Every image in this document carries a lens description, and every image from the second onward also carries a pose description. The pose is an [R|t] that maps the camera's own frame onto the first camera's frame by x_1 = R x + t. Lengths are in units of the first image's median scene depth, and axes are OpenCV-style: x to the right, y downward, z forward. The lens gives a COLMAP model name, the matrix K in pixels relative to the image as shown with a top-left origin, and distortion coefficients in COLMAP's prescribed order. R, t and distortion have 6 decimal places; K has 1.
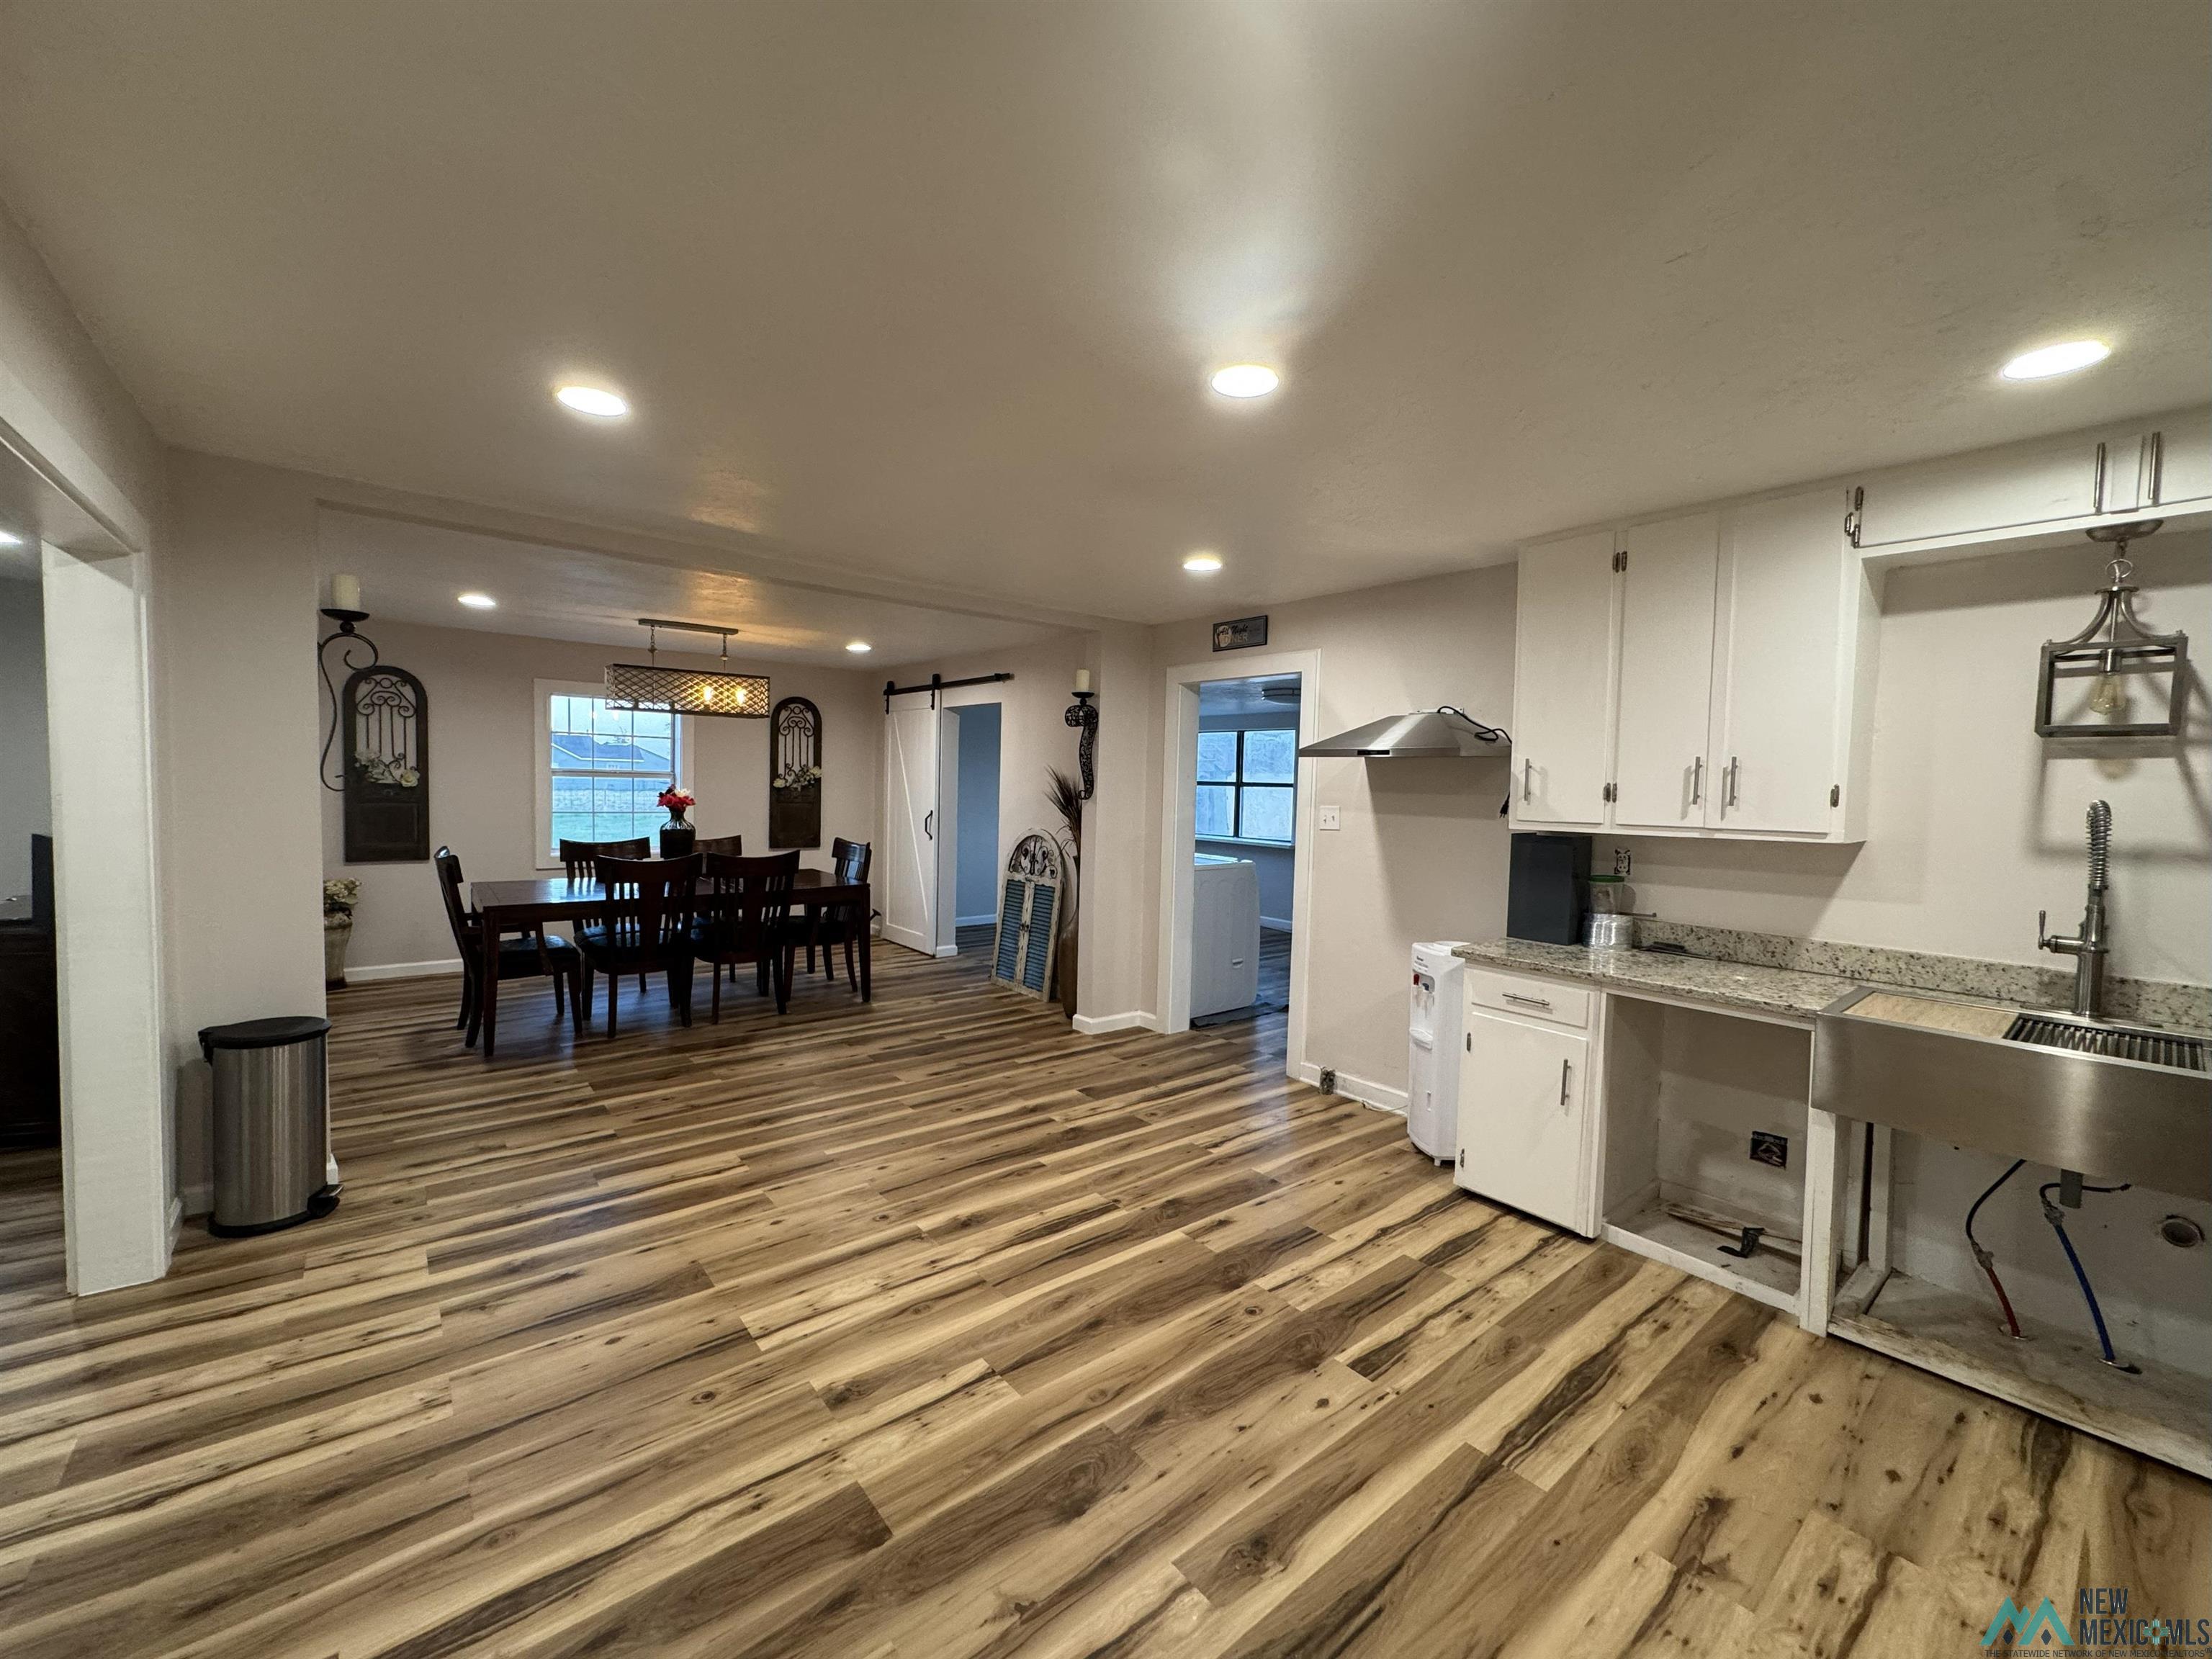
lens RADIAL K [[889.4, 0, 1105.3], [0, 889.4, 829.1], [0, 0, 1]] dist [-0.001636, 0.000594]
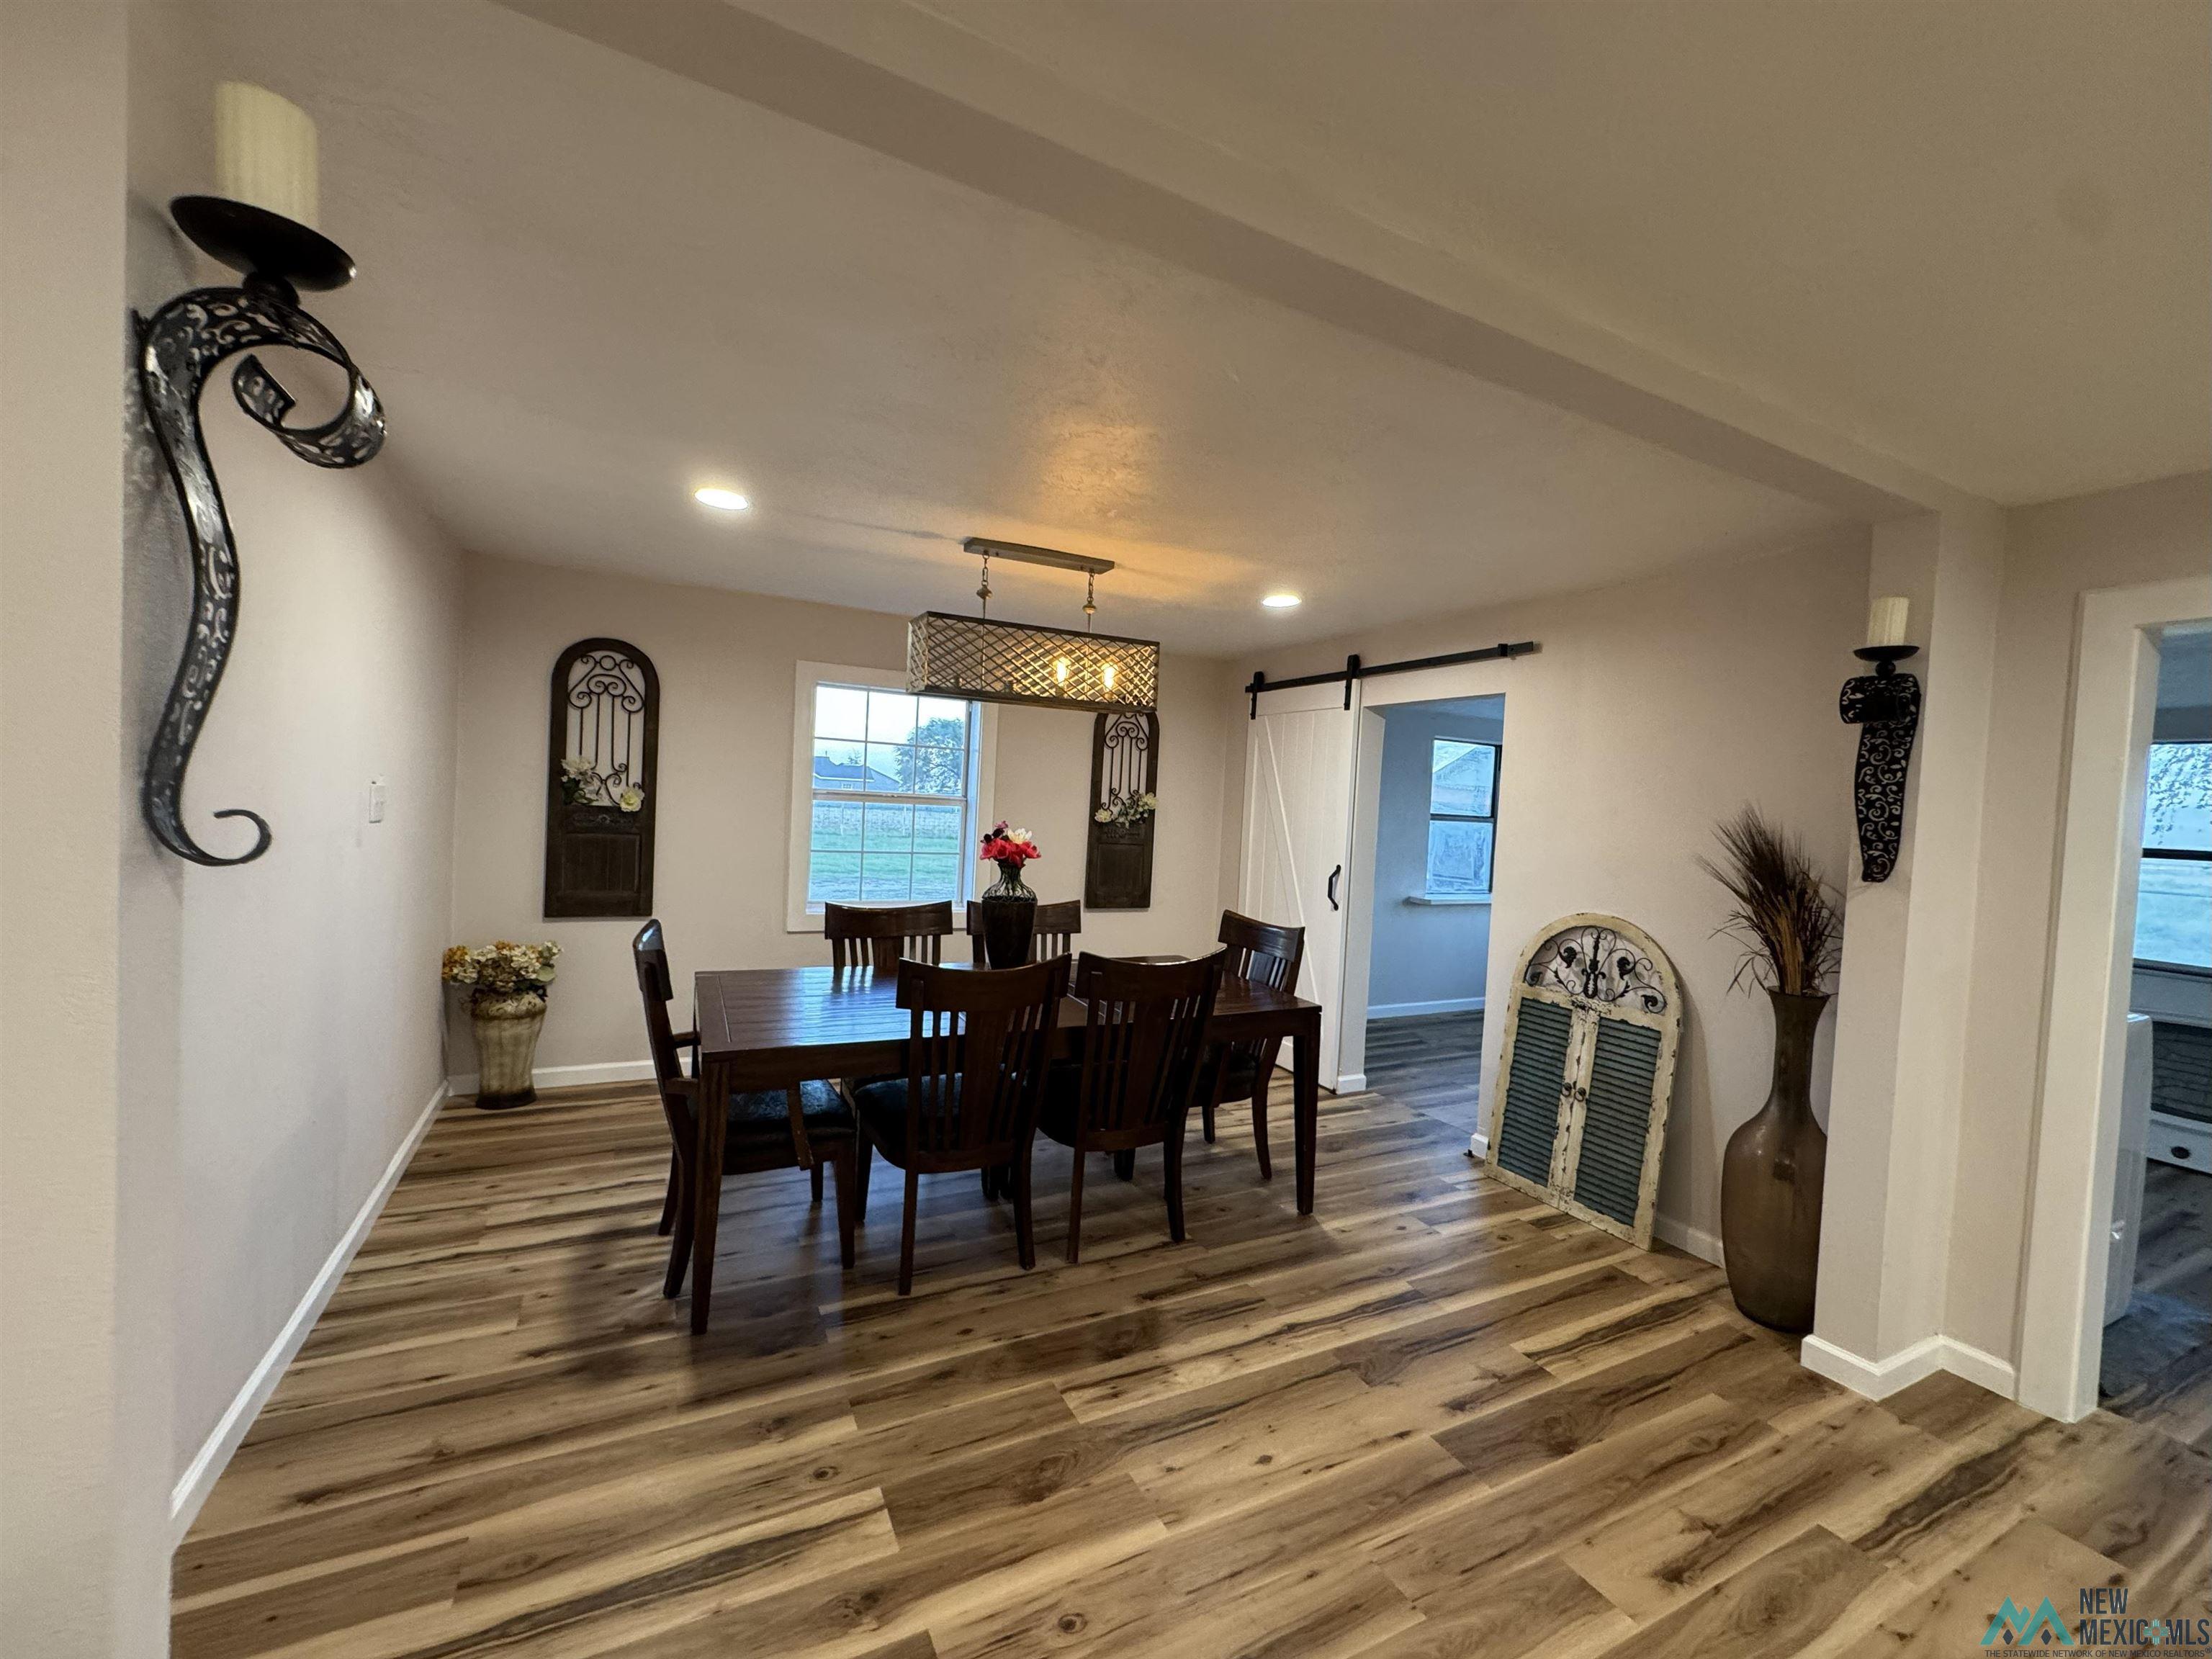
lens RADIAL K [[889.4, 0, 1105.3], [0, 889.4, 829.1], [0, 0, 1]] dist [-0.001636, 0.000594]
pose [[0.975556, 0.029648, -0.217742, -0.490809], [-0.036115, 0.999015, -0.025780, -0.053984], [0.216763, 0.033013, 0.975666, 0.735596]]
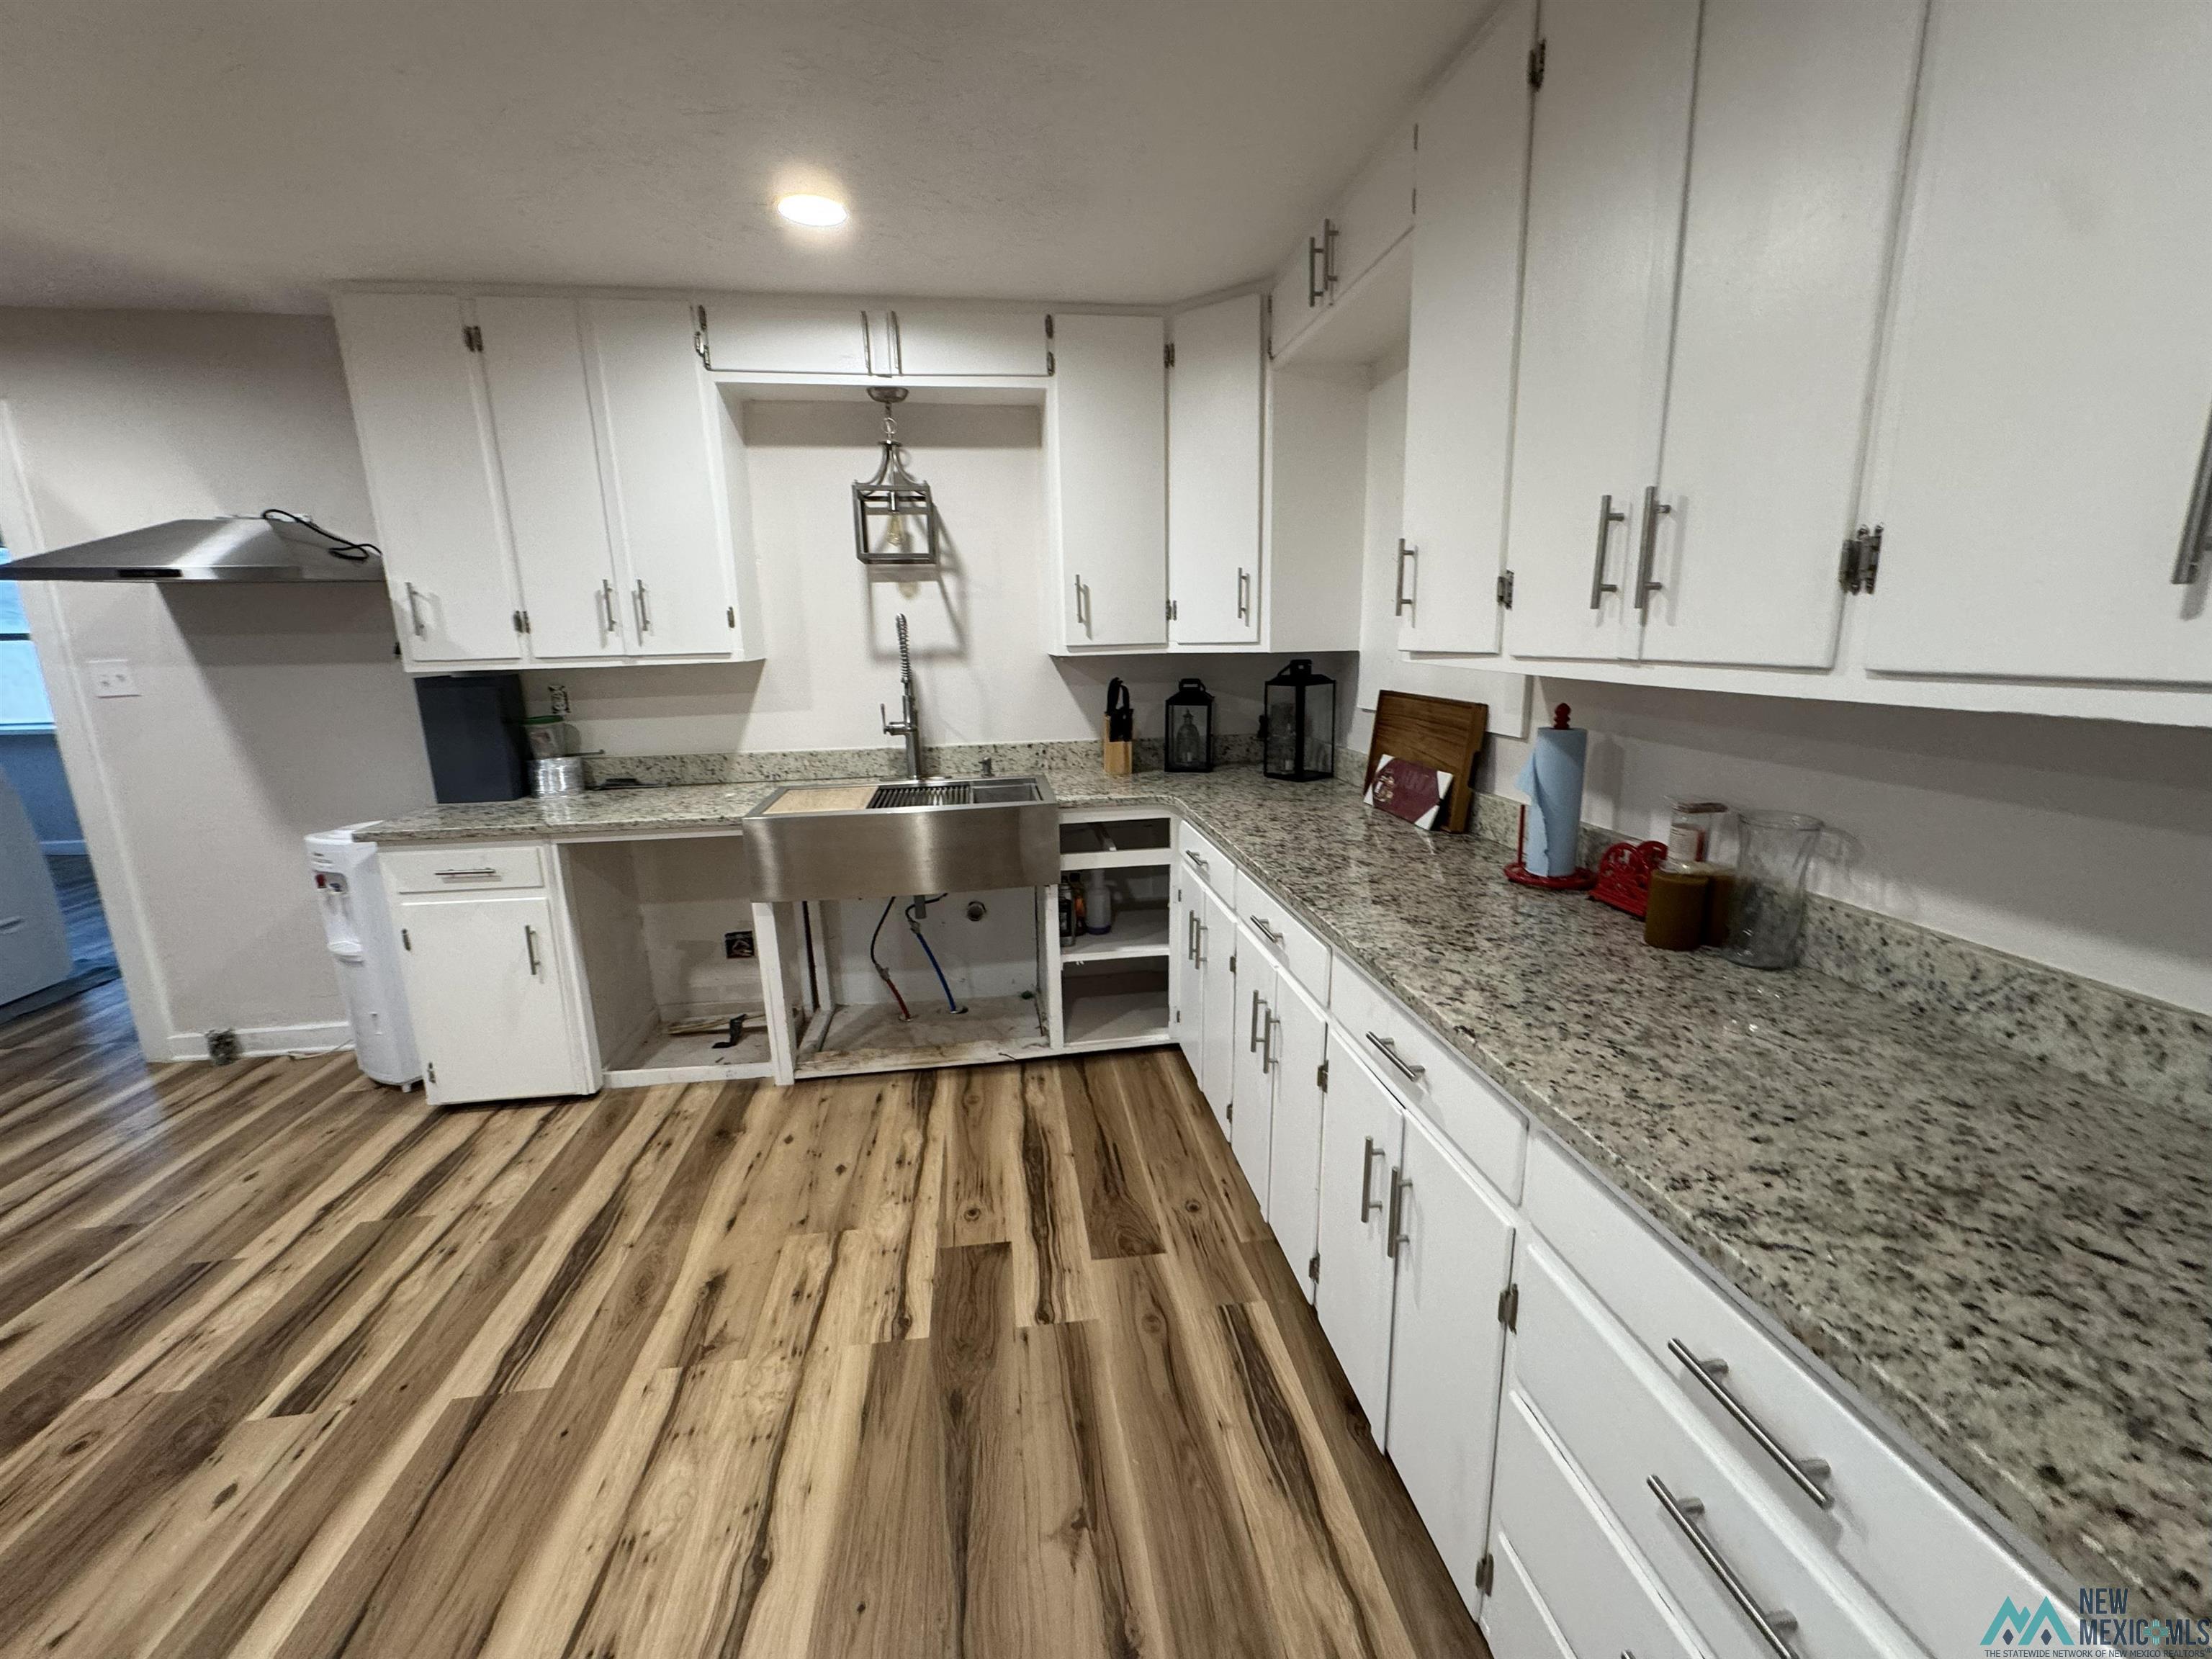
lens RADIAL K [[889.4, 0, 1105.3], [0, 889.4, 829.1], [0, 0, 1]] dist [-0.001636, 0.000594]
pose [[0.524408, -0.220754, 0.822352, 0.094622], [0.073187, 0.973919, 0.214769, 0.011604], [-0.848316, -0.052441, 0.526888, 0.029097]]
